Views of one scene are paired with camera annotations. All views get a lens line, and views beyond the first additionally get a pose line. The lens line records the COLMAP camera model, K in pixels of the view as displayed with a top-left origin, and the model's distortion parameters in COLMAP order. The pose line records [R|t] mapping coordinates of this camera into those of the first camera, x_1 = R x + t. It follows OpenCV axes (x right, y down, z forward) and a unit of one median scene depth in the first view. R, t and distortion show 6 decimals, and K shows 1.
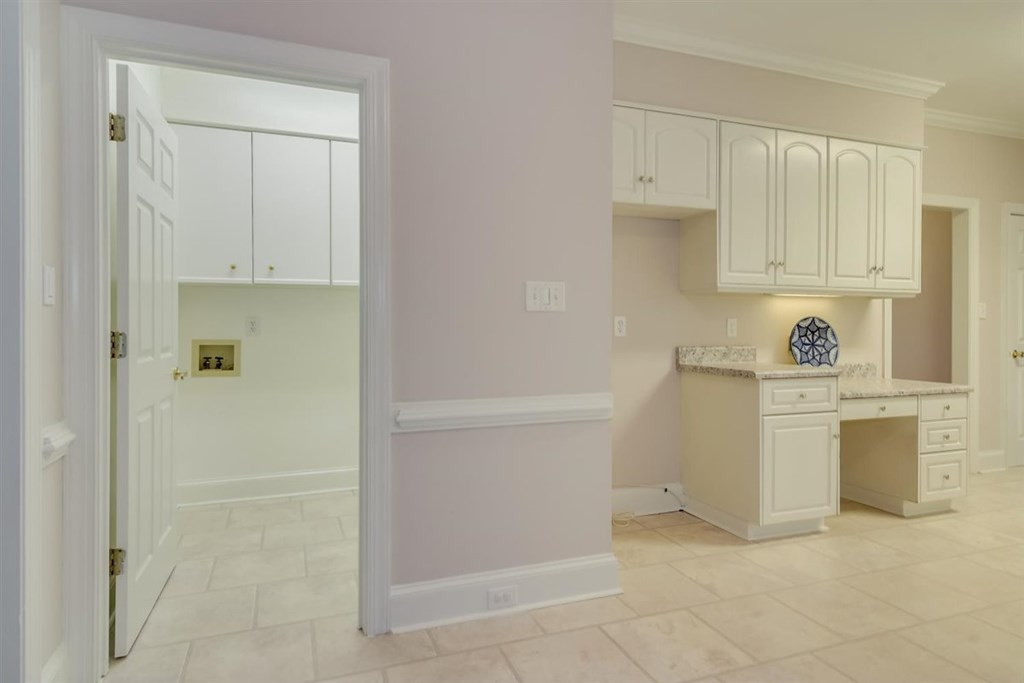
lens RADIAL K [[571.0, 0, 508.2], [0, 571.0, 321.7], [0, 0, 1]] dist [0.004535, 0.001123]
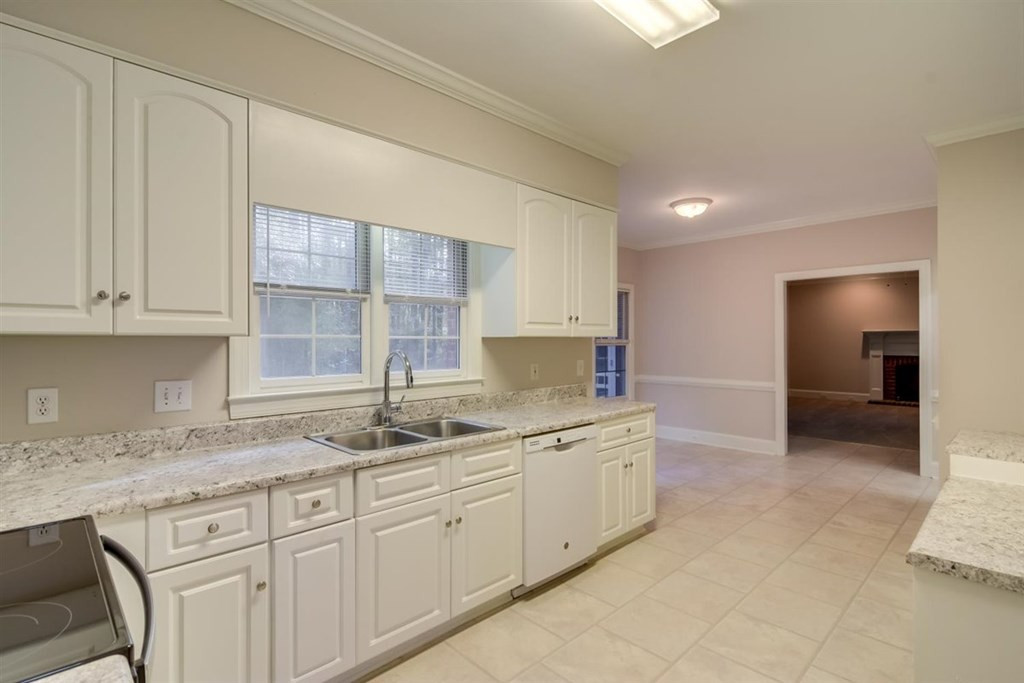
lens RADIAL K [[492.0, 0, 515.0], [0, 492.0, 337.5], [0, 0, 1]] dist [0.000449, -0.000276]
pose [[-0.911412, -0.000389, -0.411495, 1.161043], [0.001752, 0.999987, -0.004826, -0.050991], [0.411491, -0.005119, -0.911399, 1.140308]]
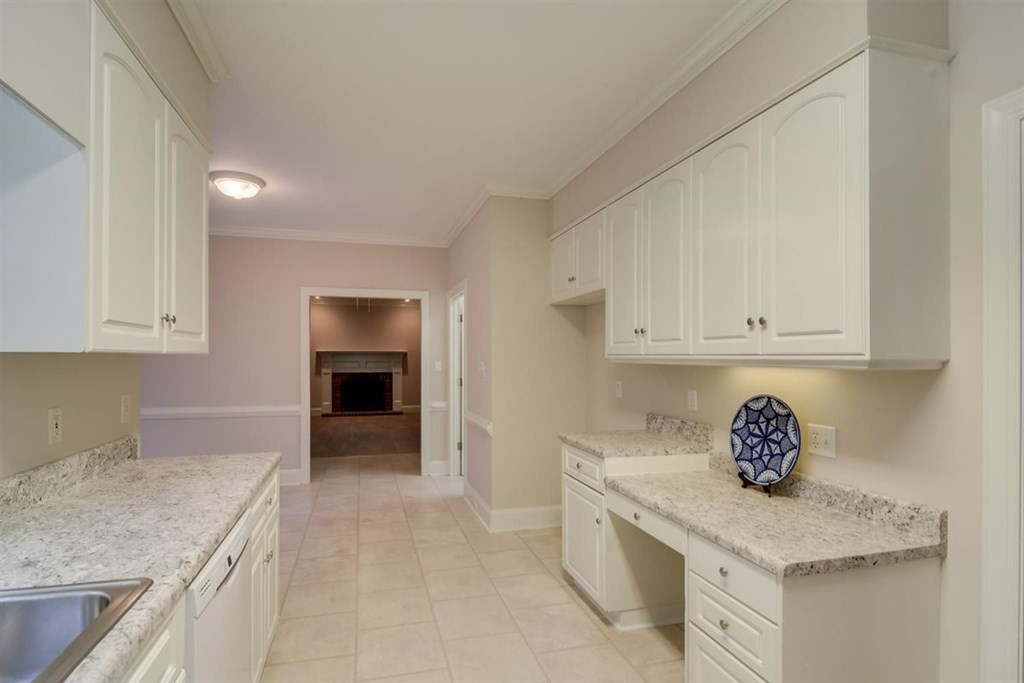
lens RADIAL K [[494.2, 0, 482.2], [0, 494.2, 359.5], [0, 0, 1]] dist [-0.000517, -0.000730]
pose [[-0.100737, 0.001925, -0.994911, 1.145680], [-0.001878, 0.999996, 0.002125, -0.052079], [0.994911, 0.002082, -0.100733, 0.735934]]
